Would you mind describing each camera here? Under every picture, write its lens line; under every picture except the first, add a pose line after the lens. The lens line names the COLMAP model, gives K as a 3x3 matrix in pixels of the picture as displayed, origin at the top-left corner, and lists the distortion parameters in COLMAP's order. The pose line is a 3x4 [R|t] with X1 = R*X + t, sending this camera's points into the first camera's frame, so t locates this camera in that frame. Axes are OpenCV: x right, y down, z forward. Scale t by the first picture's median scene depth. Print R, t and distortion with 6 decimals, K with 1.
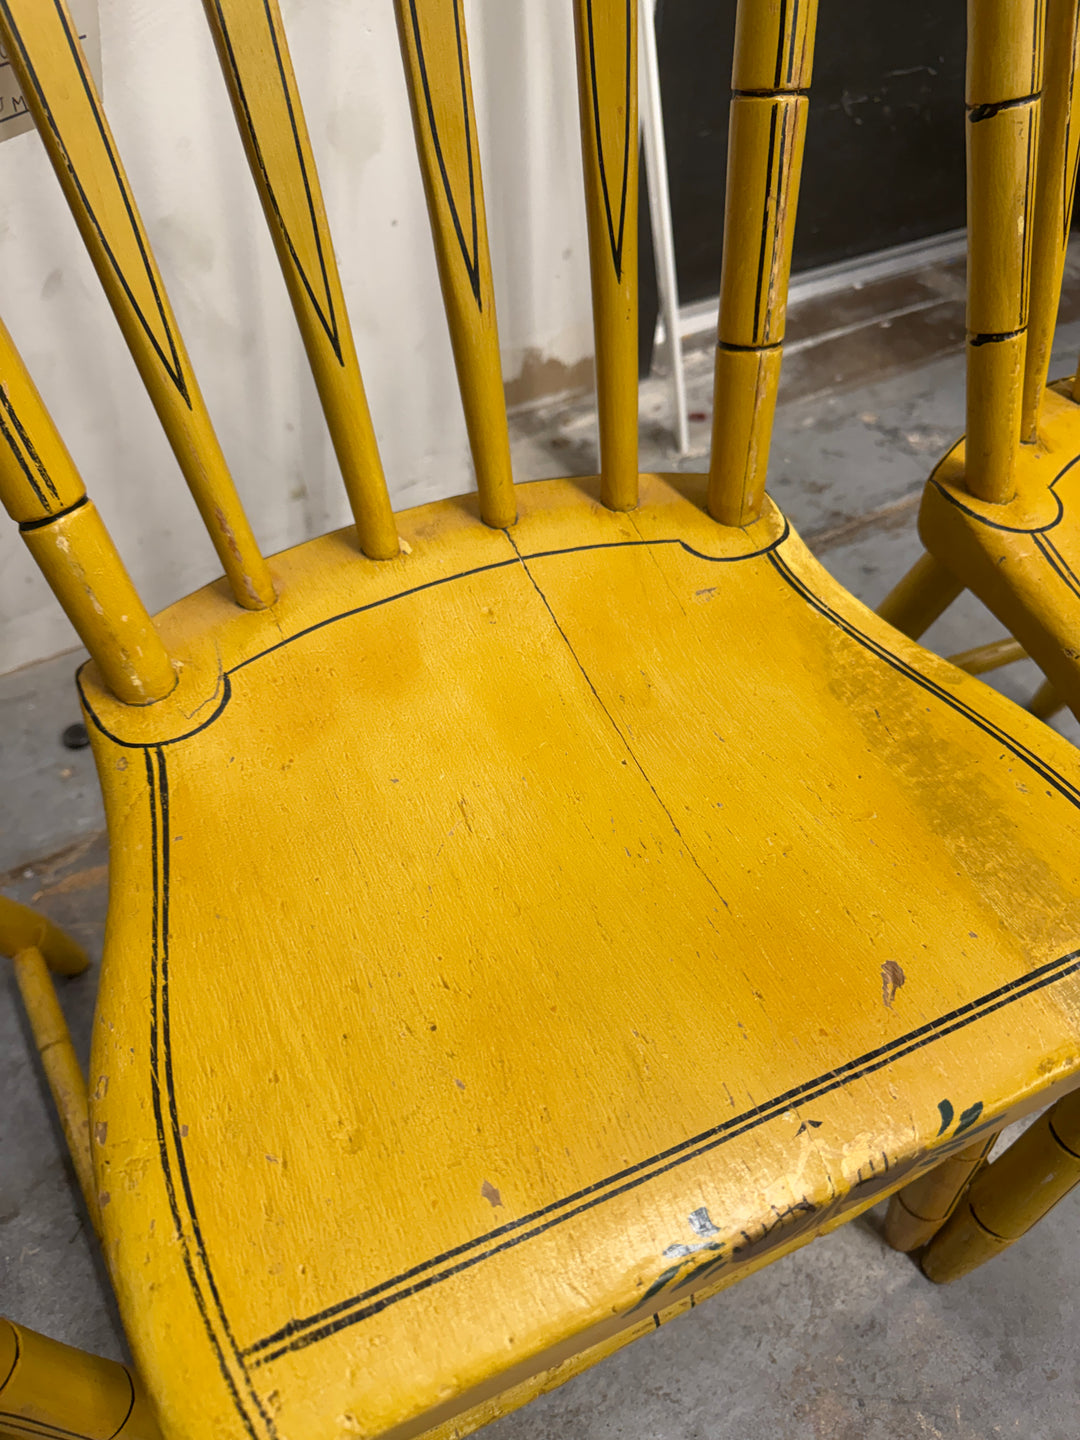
lens RADIAL K [[1031.2, 0, 542.6], [0, 1031.2, 723.1], [0, 0, 1]] dist [0.002531, -0.017938]
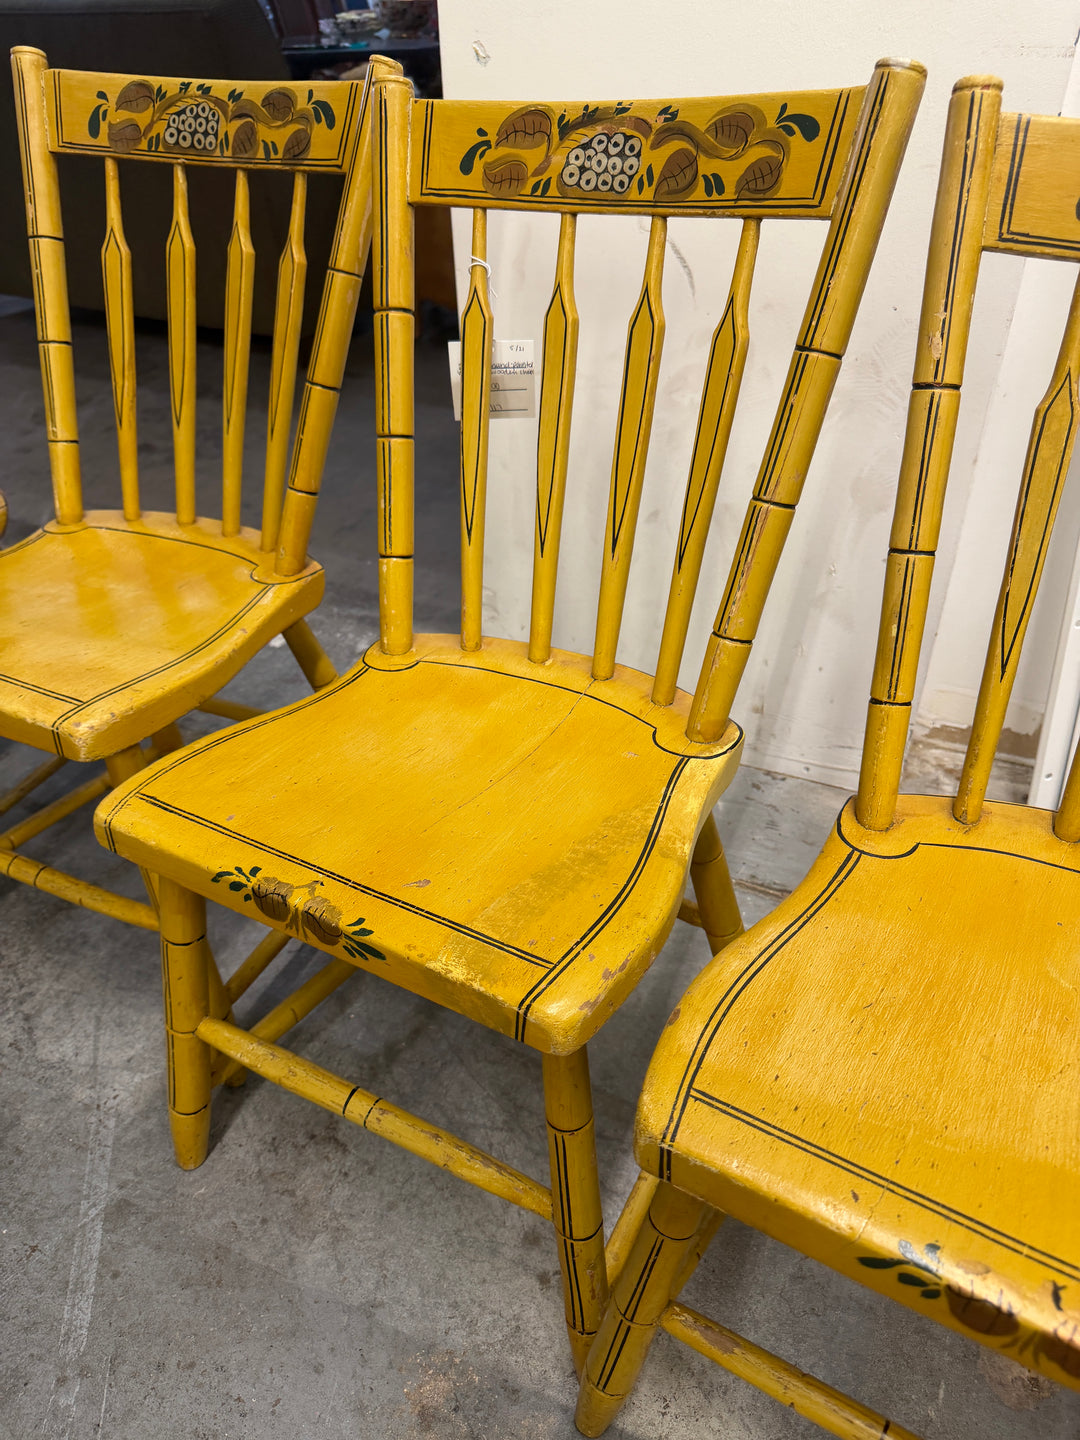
lens RADIAL K [[1031.2, 0, 552.3], [0, 1031.2, 728.3], [0, 0, 1]] dist [0.002531, -0.017938]
pose [[0.581498, 0.429521, -0.690921, 0.424493], [-0.597133, 0.802133, -0.003906, -0.029265], [0.552533, 0.414843, 0.722920, -0.083439]]
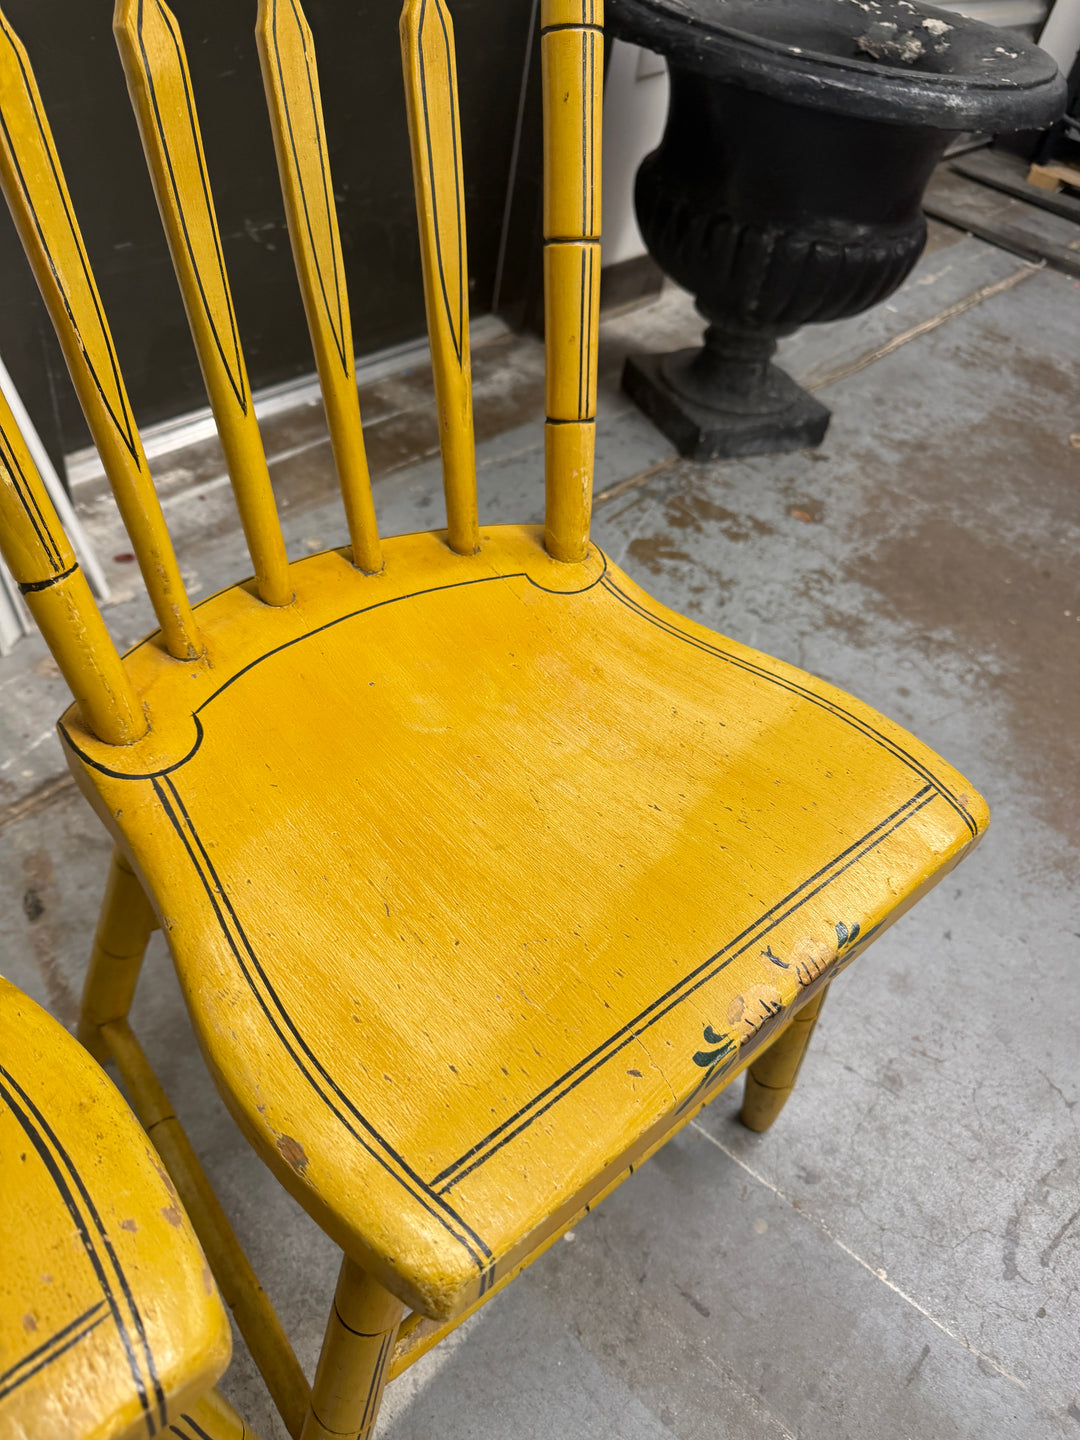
lens RADIAL K [[1031.2, 0, 528.6], [0, 1031.2, 723.6], [0, 0, 1]] dist [0.002531, -0.017938]
pose [[0.948326, -0.139505, 0.284986, 0.210171], [0.156459, 0.986972, -0.037498, -0.056860], [-0.276042, 0.080149, 0.957798, 0.012507]]
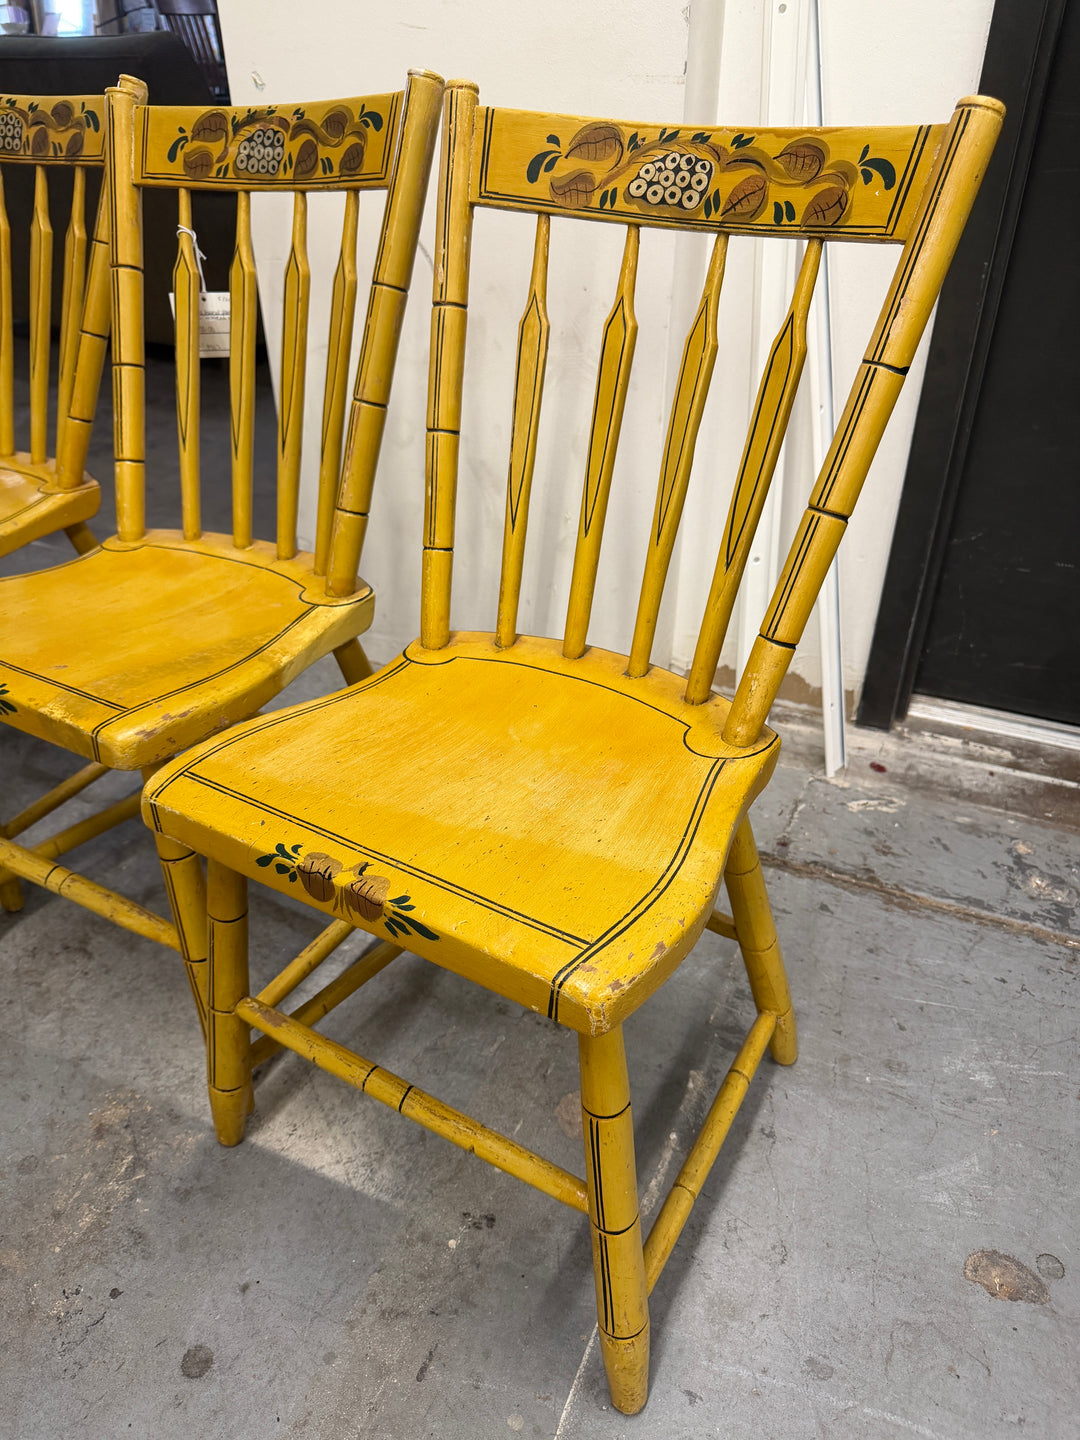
lens RADIAL K [[1031.2, 0, 543.5], [0, 1031.2, 730.2], [0, 0, 1]] dist [0.002531, -0.017938]
pose [[0.564327, 0.413552, -0.714500, 0.733204], [-0.616189, 0.786981, -0.031175, -0.069827], [0.549405, 0.457860, 0.698941, -0.005677]]
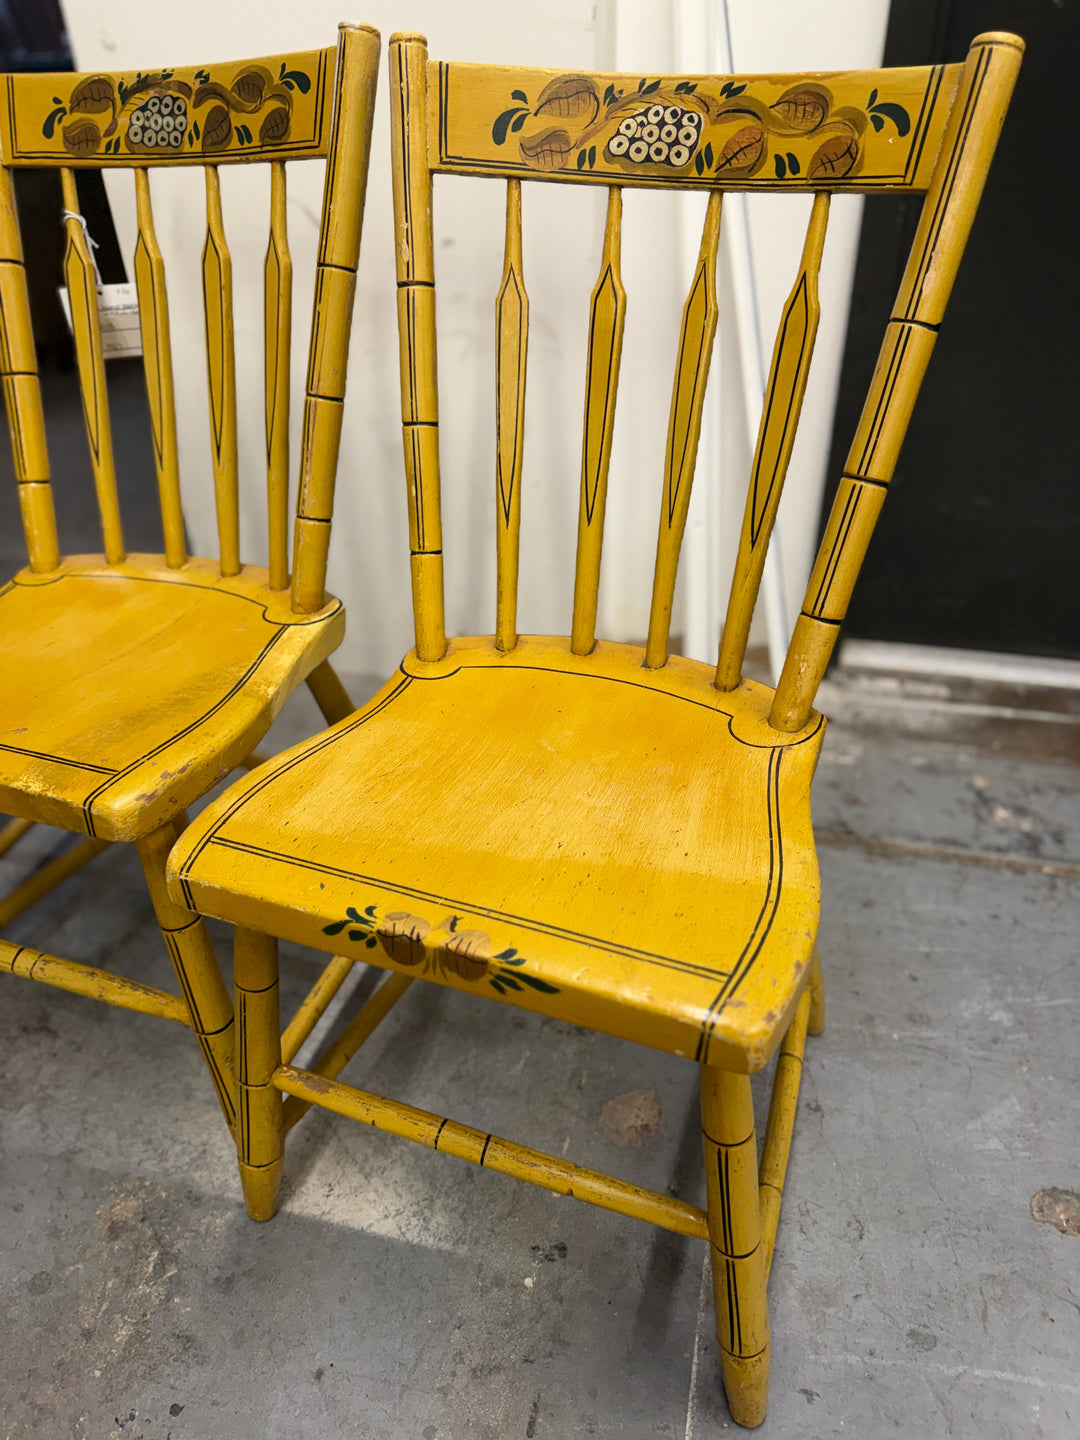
lens RADIAL K [[1031.2, 0, 543.6], [0, 1031.2, 727.7], [0, 0, 1]] dist [0.002531, -0.017938]
pose [[0.701629, 0.360366, -0.614697, 0.632517], [-0.511402, 0.855396, -0.082251, -0.036543], [0.496169, 0.372067, 0.784463, -0.038850]]
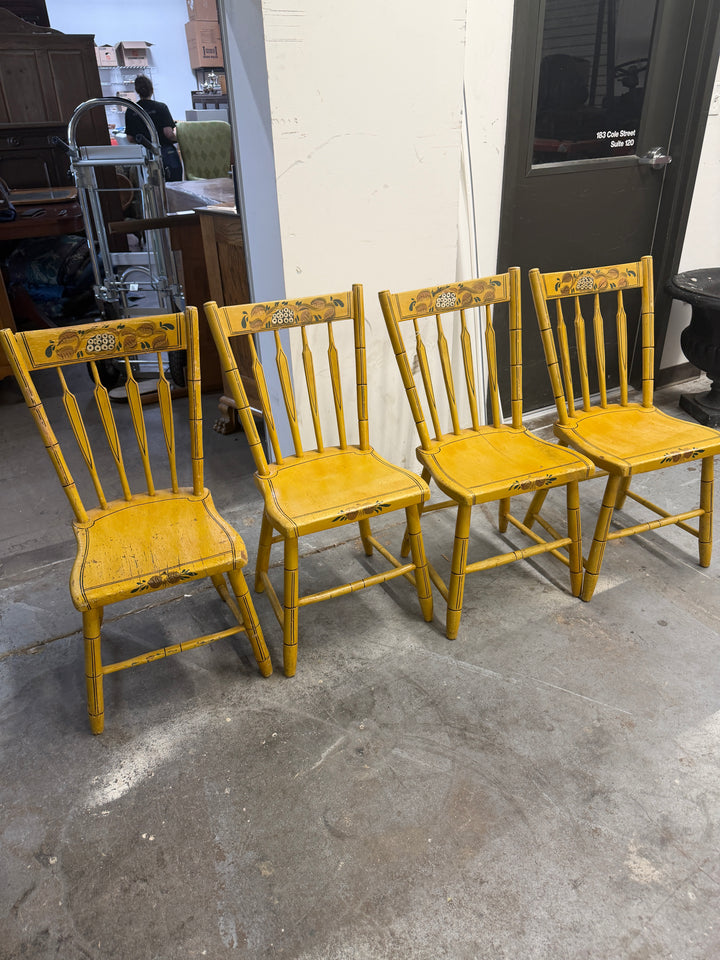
lens RADIAL K [[687.4, 0, 347.9], [0, 687.4, 475.0], [0, 0, 1]] dist [0.002531, -0.017938]
pose [[0.994844, -0.038525, -0.093818, -0.160148], [0.001425, 0.930262, -0.366894, 0.565747], [0.101410, 0.364869, 0.925520, -0.997887]]
